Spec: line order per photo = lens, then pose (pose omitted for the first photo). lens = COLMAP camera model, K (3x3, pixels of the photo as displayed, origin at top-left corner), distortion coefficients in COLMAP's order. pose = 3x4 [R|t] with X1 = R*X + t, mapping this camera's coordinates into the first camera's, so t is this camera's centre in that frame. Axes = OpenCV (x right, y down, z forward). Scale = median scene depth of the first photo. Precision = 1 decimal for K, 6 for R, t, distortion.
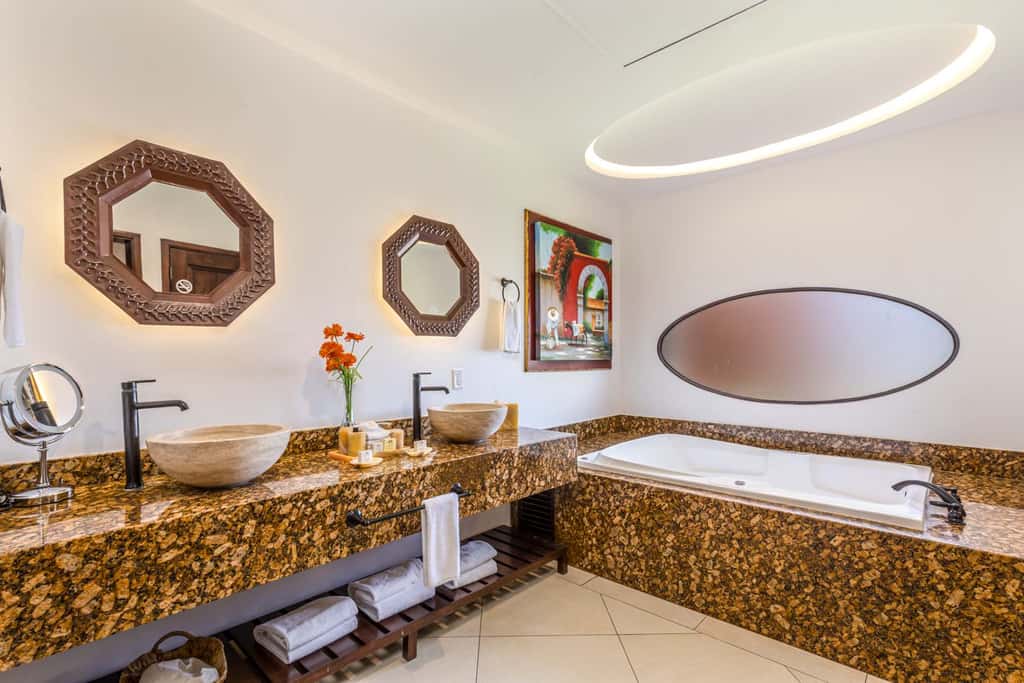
lens RADIAL K [[466.1, 0, 508.0], [0, 466.1, 351.8], [0, 0, 1]] dist [-0.001550, -0.000229]
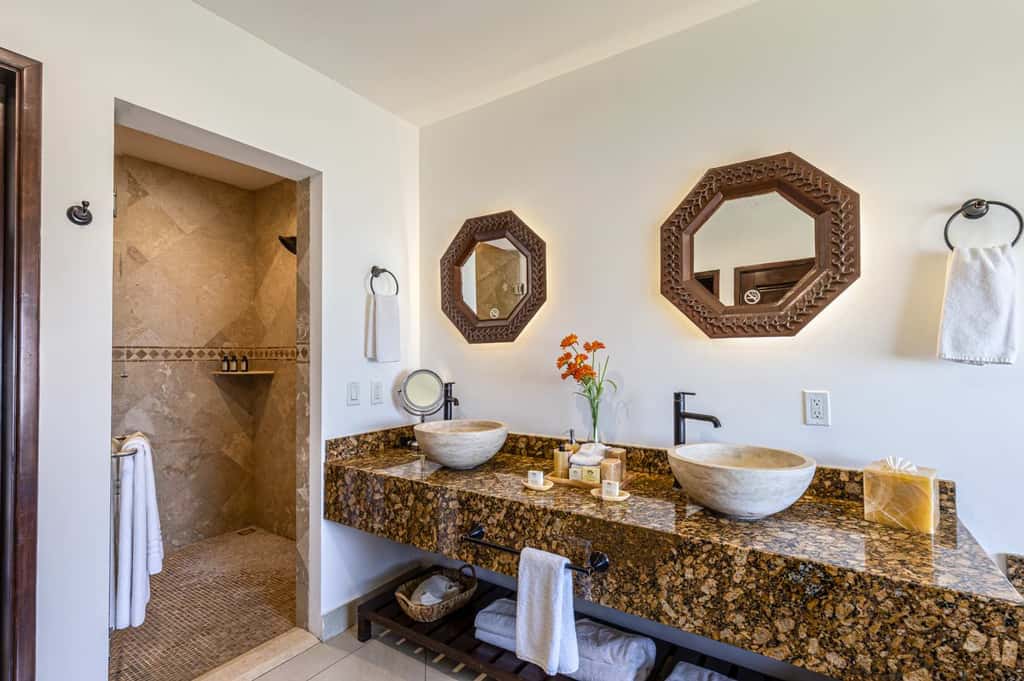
lens RADIAL K [[503.5, 0, 511.3], [0, 503.5, 371.0], [0, 0, 1]] dist [0.000002, 0.000167]
pose [[0.130695, 0.013193, -0.991335, 0.580423], [0.001062, 0.999909, 0.013448, -0.000576], [0.991422, -0.002810, 0.130669, 0.722711]]
